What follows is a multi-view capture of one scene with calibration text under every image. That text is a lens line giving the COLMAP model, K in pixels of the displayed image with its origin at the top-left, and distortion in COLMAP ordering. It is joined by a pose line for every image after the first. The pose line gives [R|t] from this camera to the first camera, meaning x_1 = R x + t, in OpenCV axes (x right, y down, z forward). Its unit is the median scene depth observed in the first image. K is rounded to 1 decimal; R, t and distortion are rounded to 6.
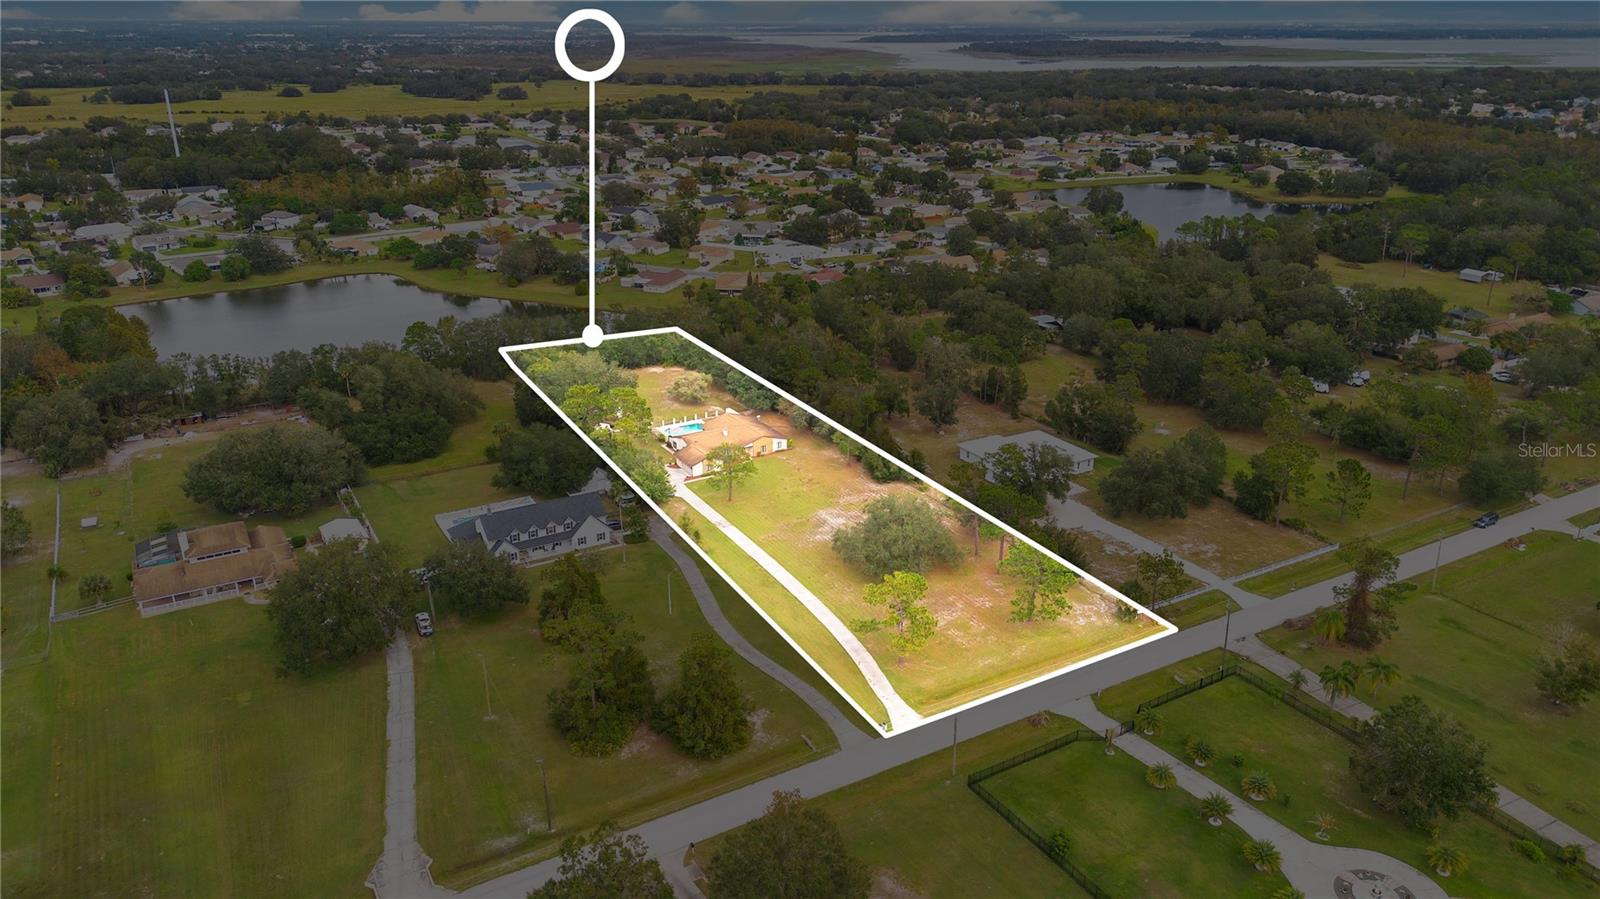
lens RADIAL K [[1123.5, 0, 800.0], [0, 1123.5, 449.5], [0, 0, 1]] dist [0.059183, -0.059647]
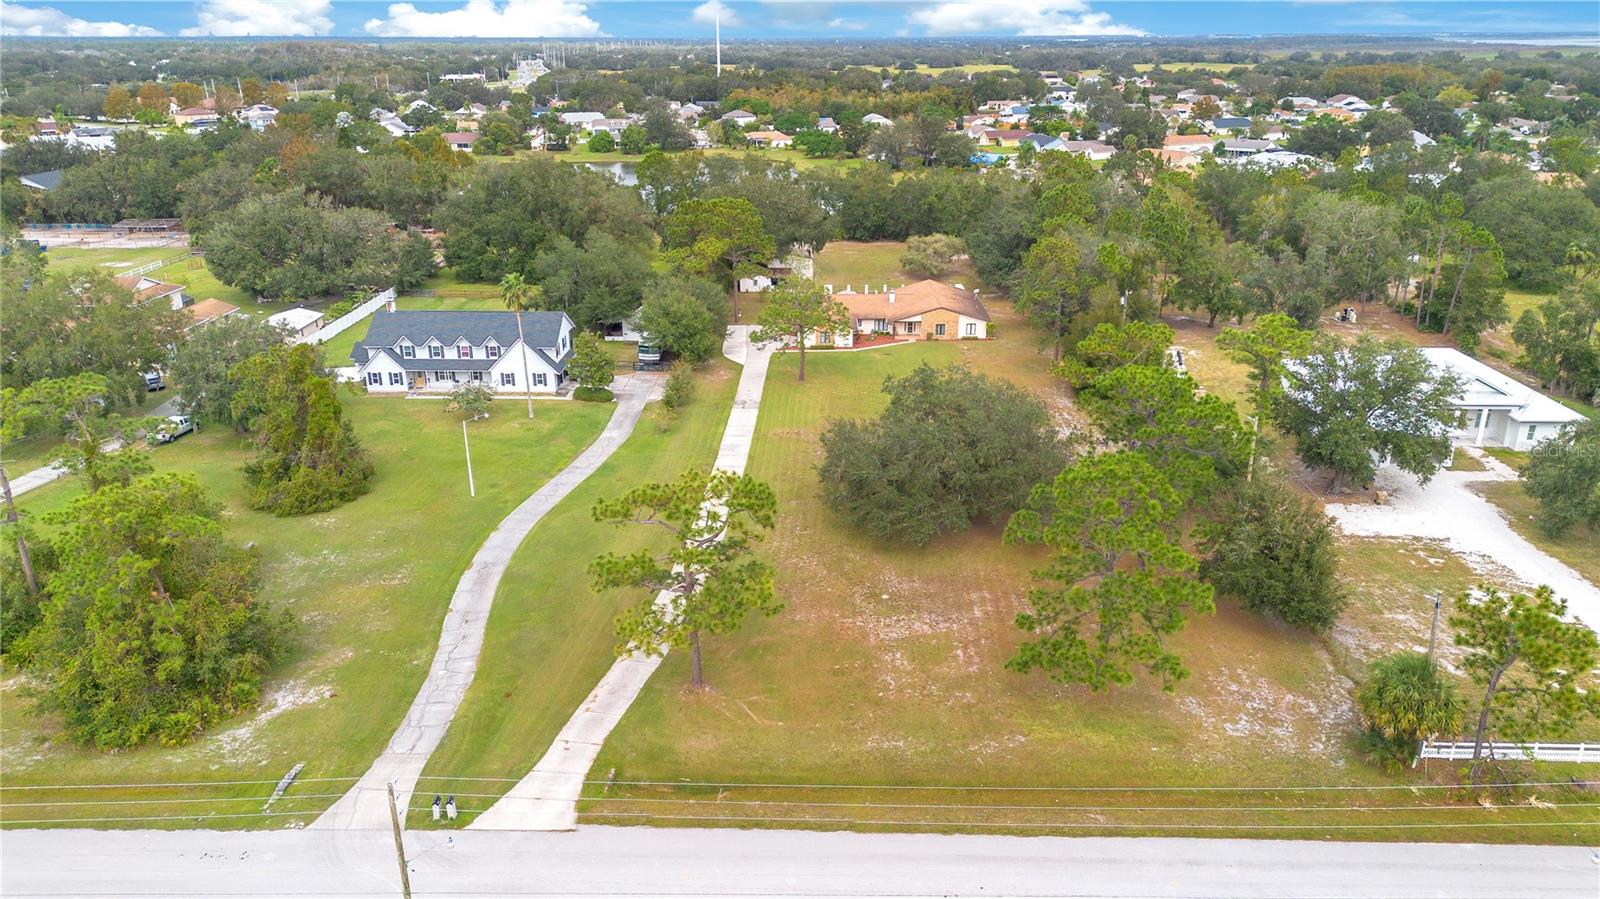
lens RADIAL K [[1123.5, 0, 800.0], [0, 1123.5, 449.5], [0, 0, 1]] dist [0.059183, -0.059647]
pose [[0.853882, 0.176513, -0.489622, 0.127784], [-0.181865, 0.982624, 0.037079, 0.032803], [0.487659, 0.057385, 0.871146, 0.262094]]
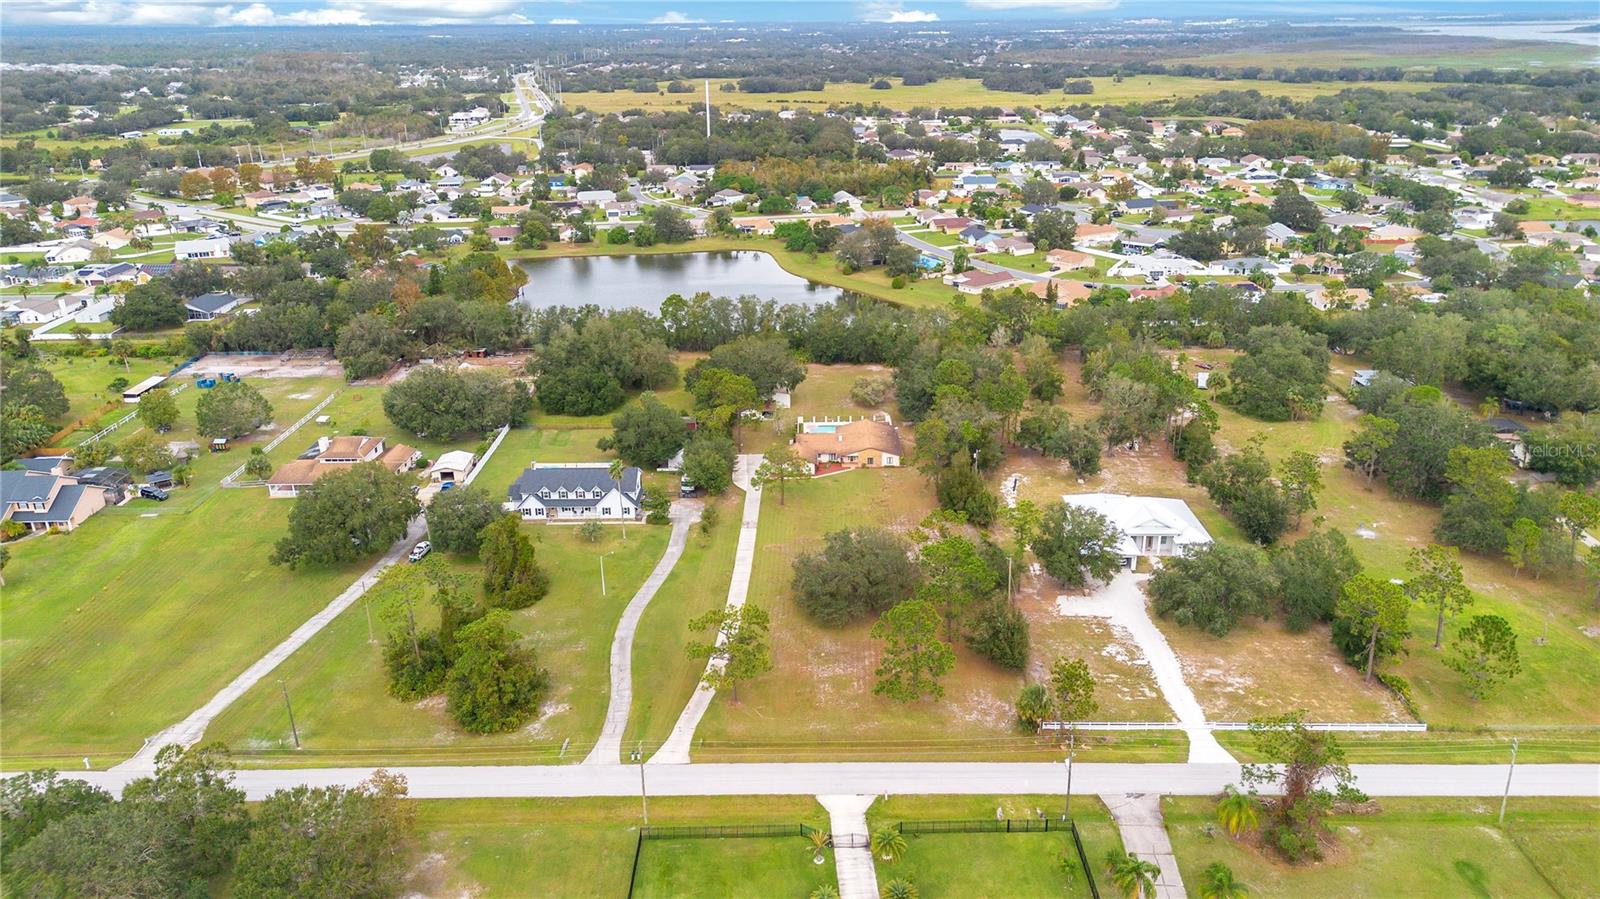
lens RADIAL K [[1114.2, 0, 800.0], [0, 1114.2, 449.5], [0, 0, 1]] dist [0.085983, -0.101908]
pose [[0.861828, 0.173787, -0.476499, 0.220147], [-0.171046, 0.984018, 0.049521, -0.028298], [0.477489, 0.038825, 0.877779, 0.083173]]
